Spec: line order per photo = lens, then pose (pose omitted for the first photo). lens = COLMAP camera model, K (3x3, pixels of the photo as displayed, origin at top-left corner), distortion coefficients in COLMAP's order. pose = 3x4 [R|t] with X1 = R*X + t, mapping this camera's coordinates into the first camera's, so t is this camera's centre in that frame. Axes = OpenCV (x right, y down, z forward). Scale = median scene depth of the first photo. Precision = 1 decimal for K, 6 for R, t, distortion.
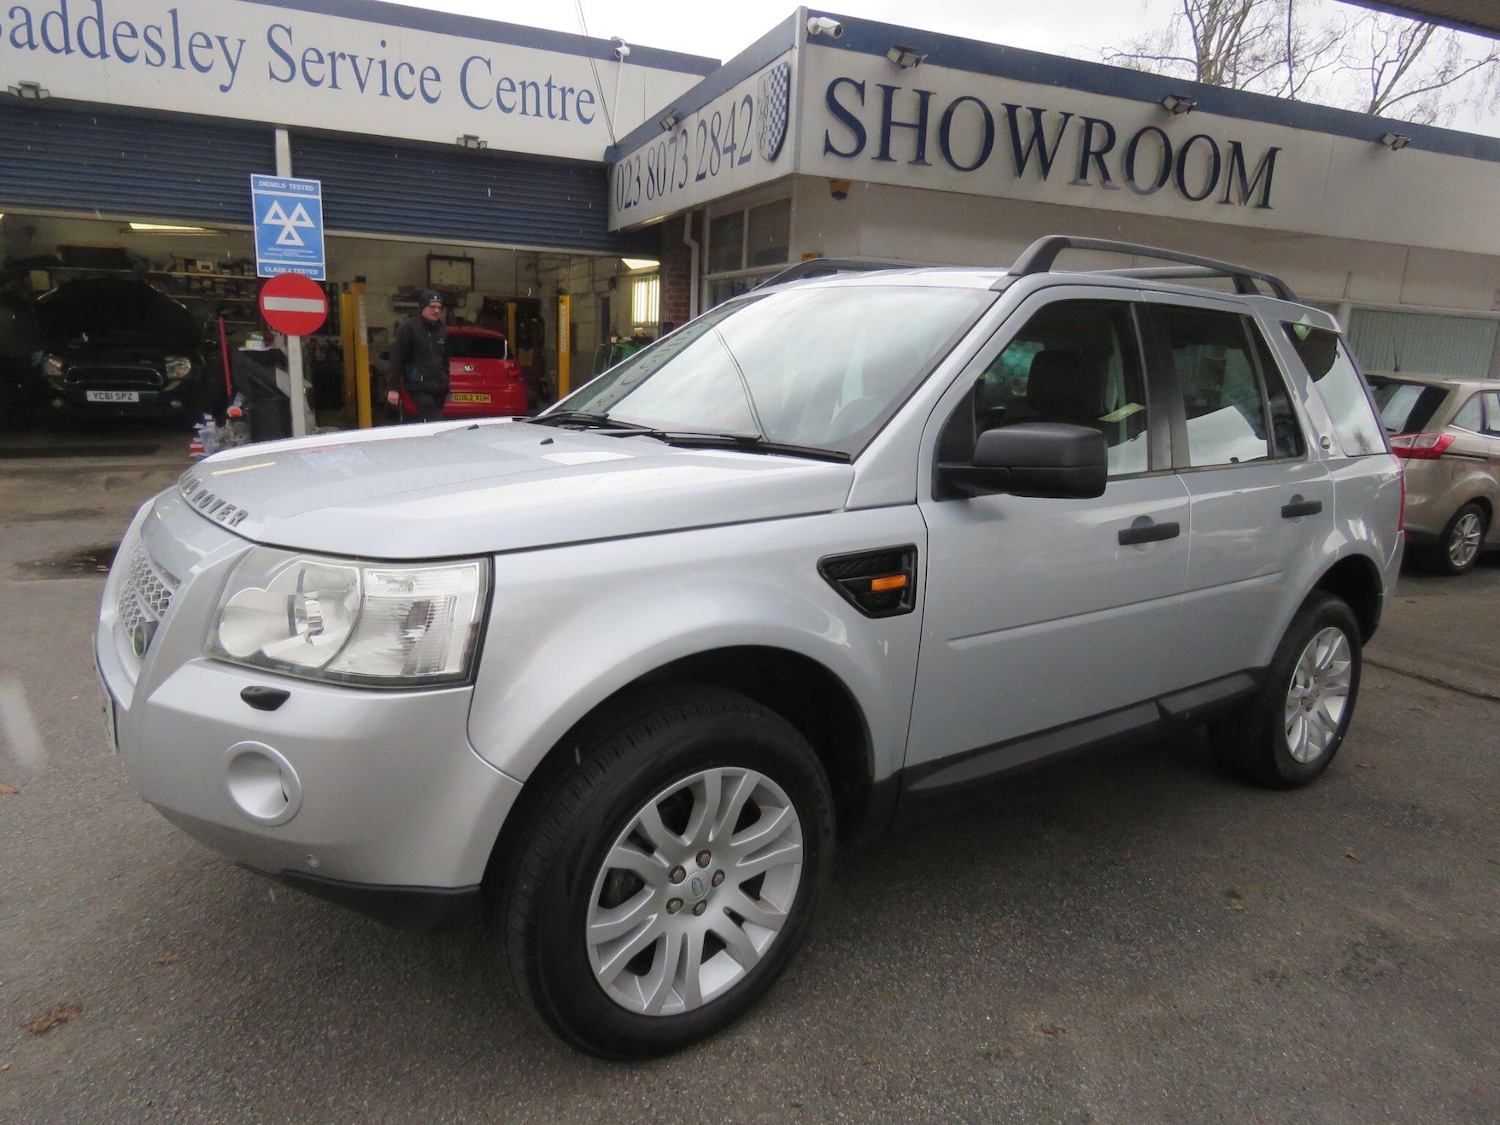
lens RADIAL K [[972.8, 0, 752.6], [0, 972.8, 565.2], [0, 0, 1]] dist [-0.002825, -0.000424]
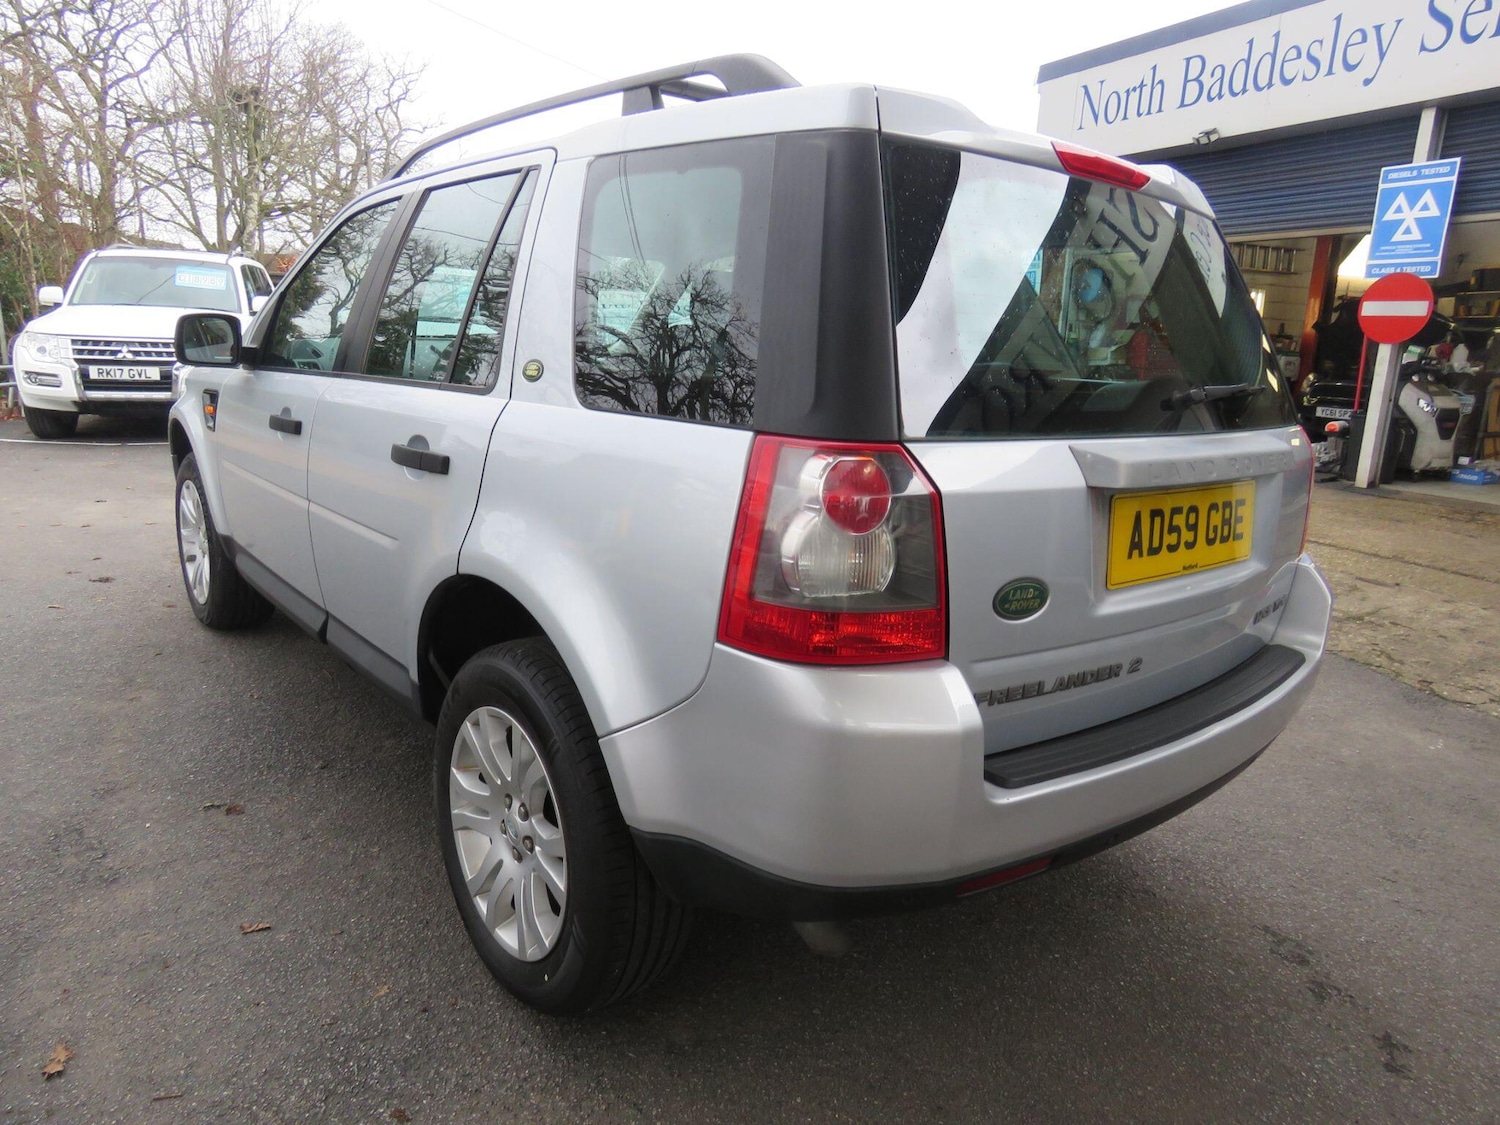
lens RADIAL K [[972.8, 0, 729.0], [0, 972.8, 580.4], [0, 0, 1]] dist [-0.002825, -0.000424]
pose [[0.047821, 0.204640, -0.977669, 0.535780], [-0.243799, 0.951577, 0.187253, -0.066703], [0.968646, 0.229400, 0.095396, 0.505383]]
